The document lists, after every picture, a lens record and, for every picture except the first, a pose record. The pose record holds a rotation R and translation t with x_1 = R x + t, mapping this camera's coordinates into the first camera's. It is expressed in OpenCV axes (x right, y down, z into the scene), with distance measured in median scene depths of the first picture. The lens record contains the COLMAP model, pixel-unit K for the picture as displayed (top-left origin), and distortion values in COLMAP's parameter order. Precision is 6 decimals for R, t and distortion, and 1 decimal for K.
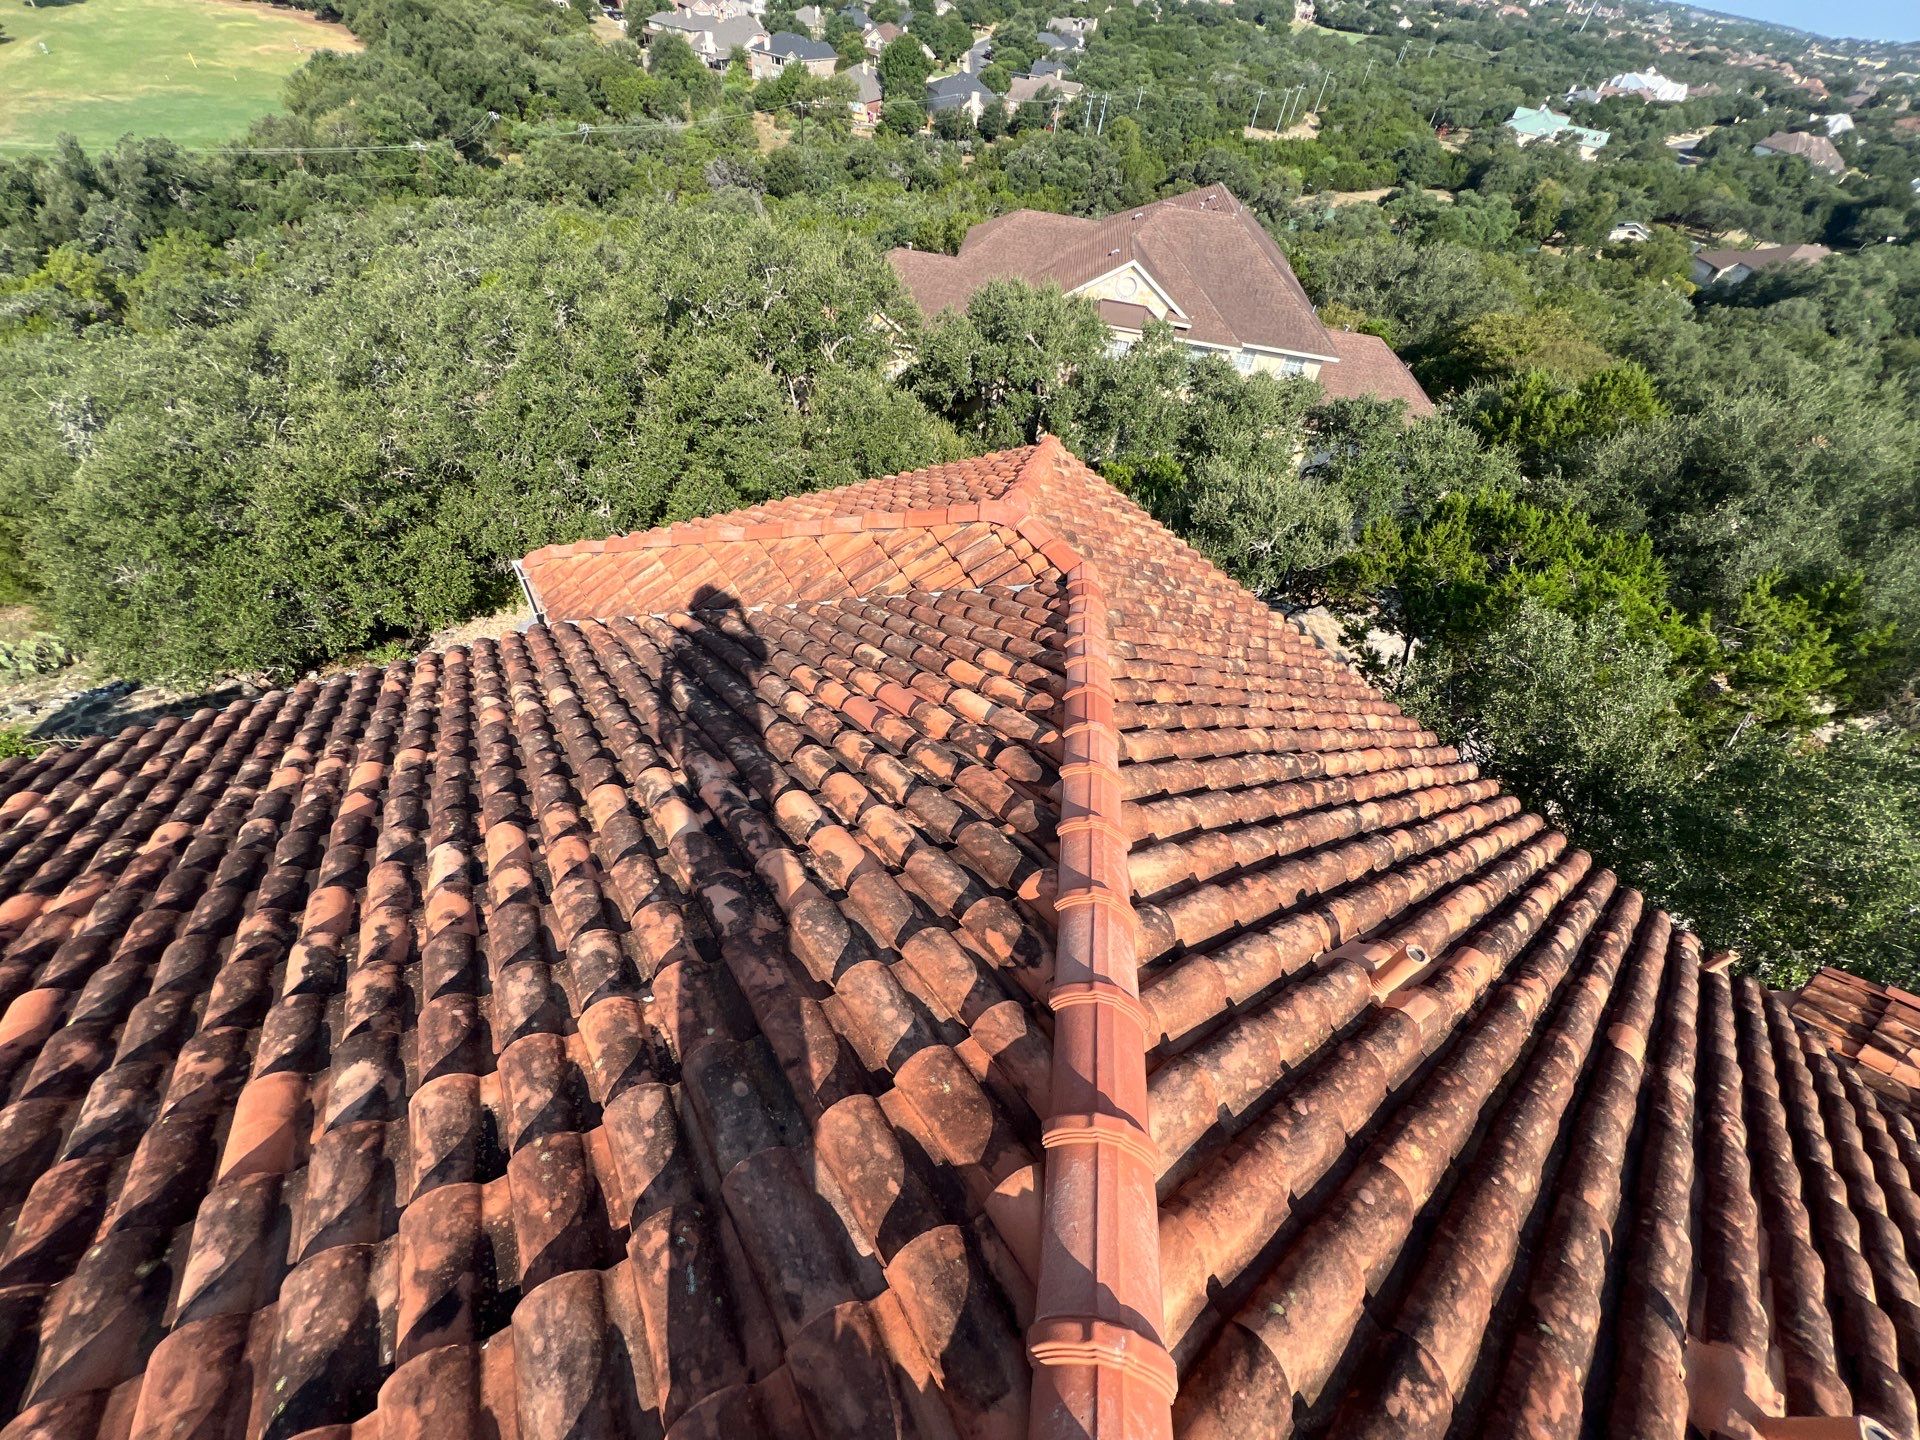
lens RADIAL K [[787.2, 0, 959.0], [0, 787.2, 714.7], [0, 0, 1]] dist [-0.001936, 0.000513]
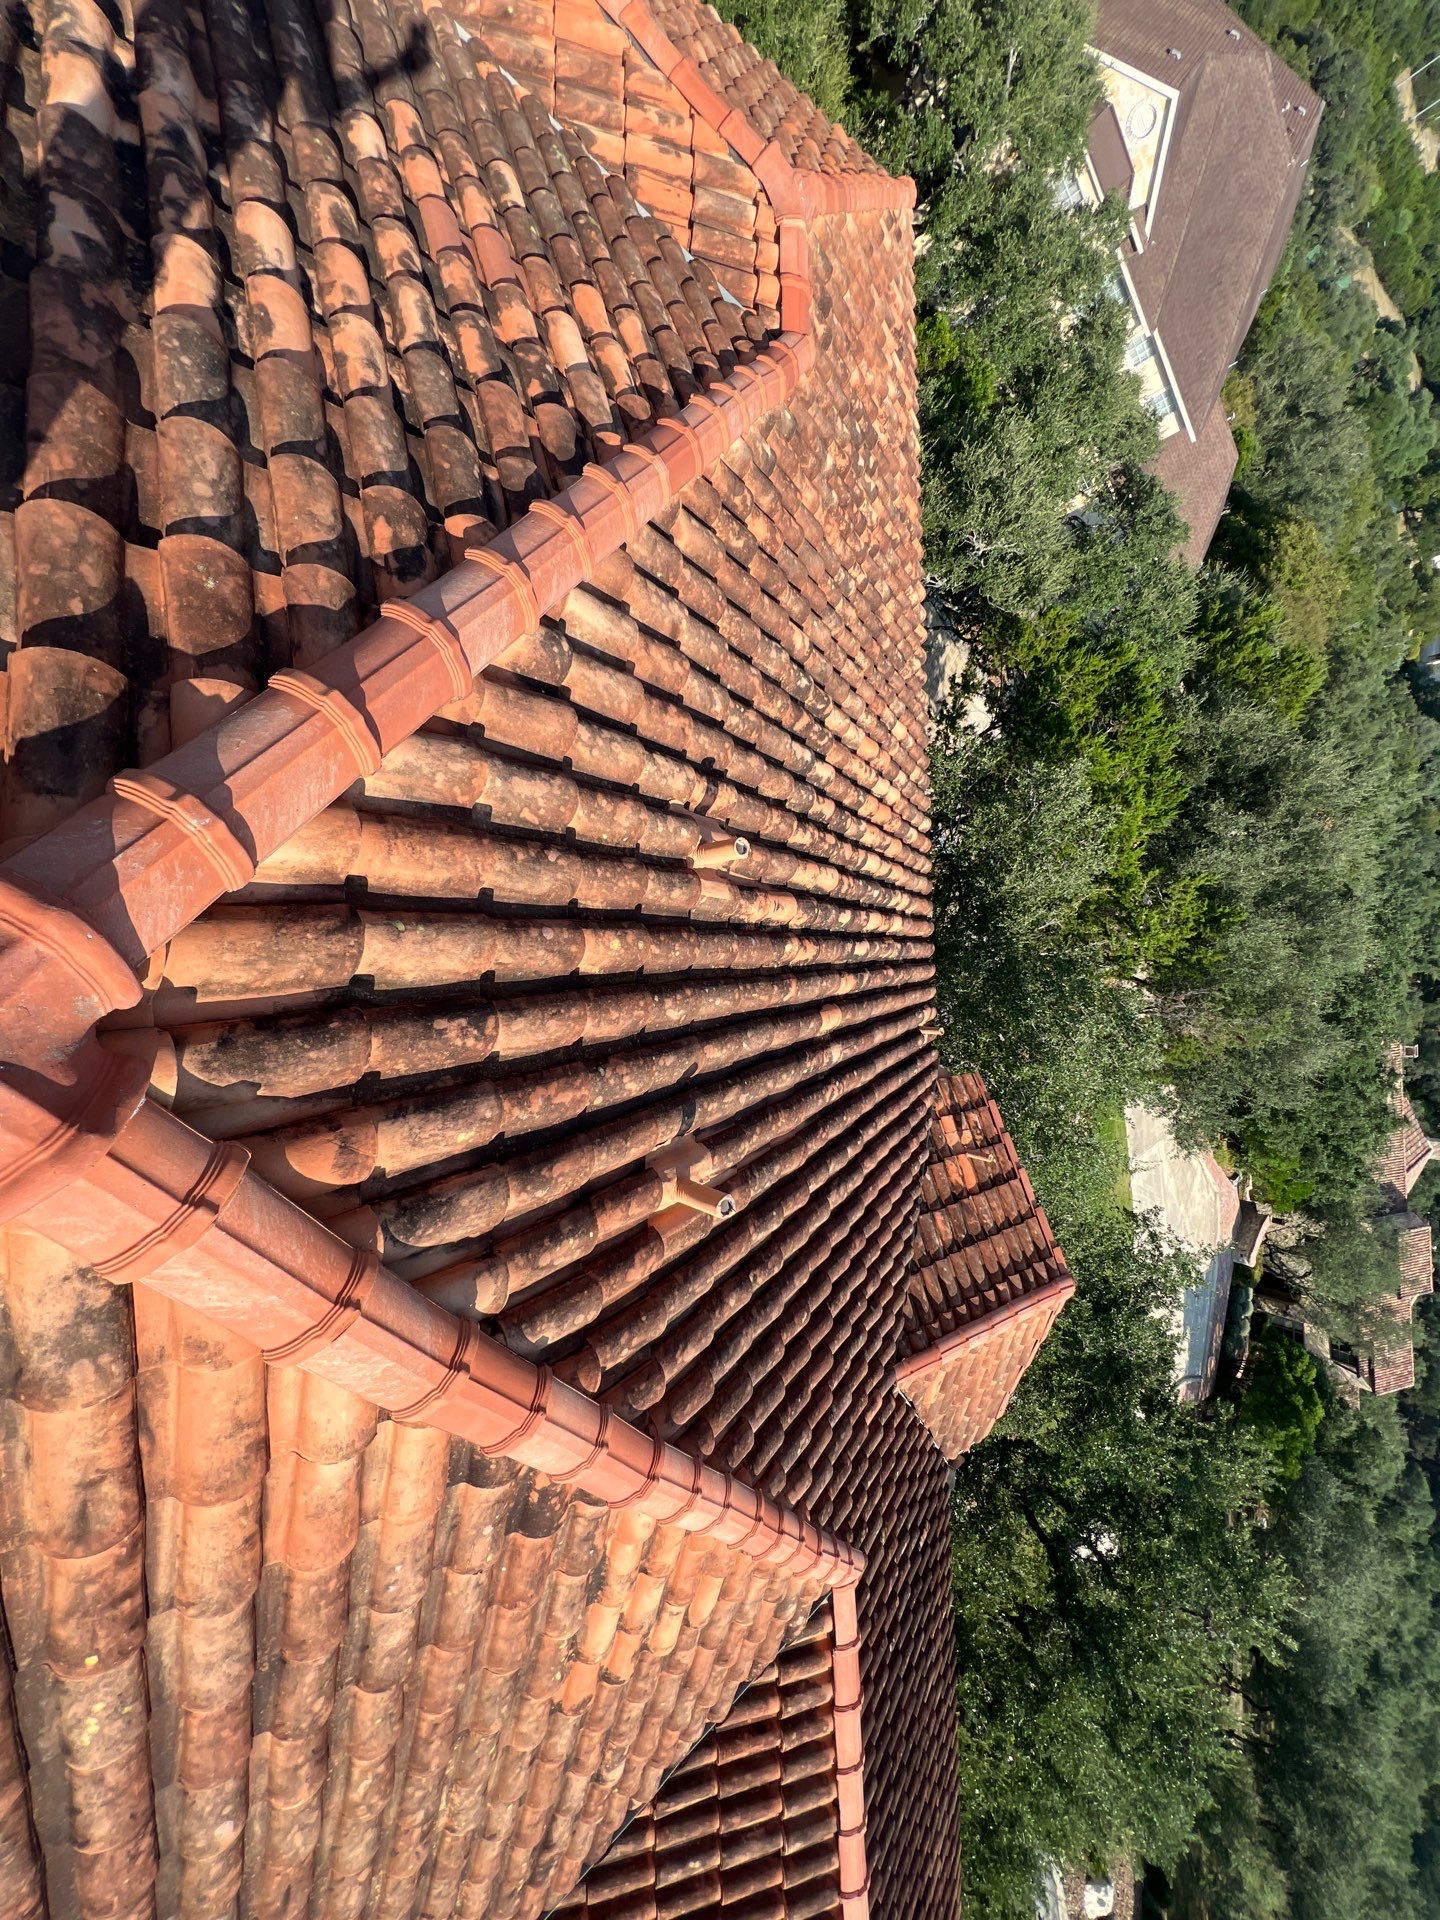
lens RADIAL K [[787.2, 0, 725.0], [0, 787.2, 974.9], [0, 0, 1]] dist [-0.001936, 0.000513]
pose [[0.741739, 0.506428, 0.439719, 0.106912], [-0.659391, 0.670472, 0.340104, 0.039509], [-0.122581, -0.542216, 0.831250, -0.015005]]
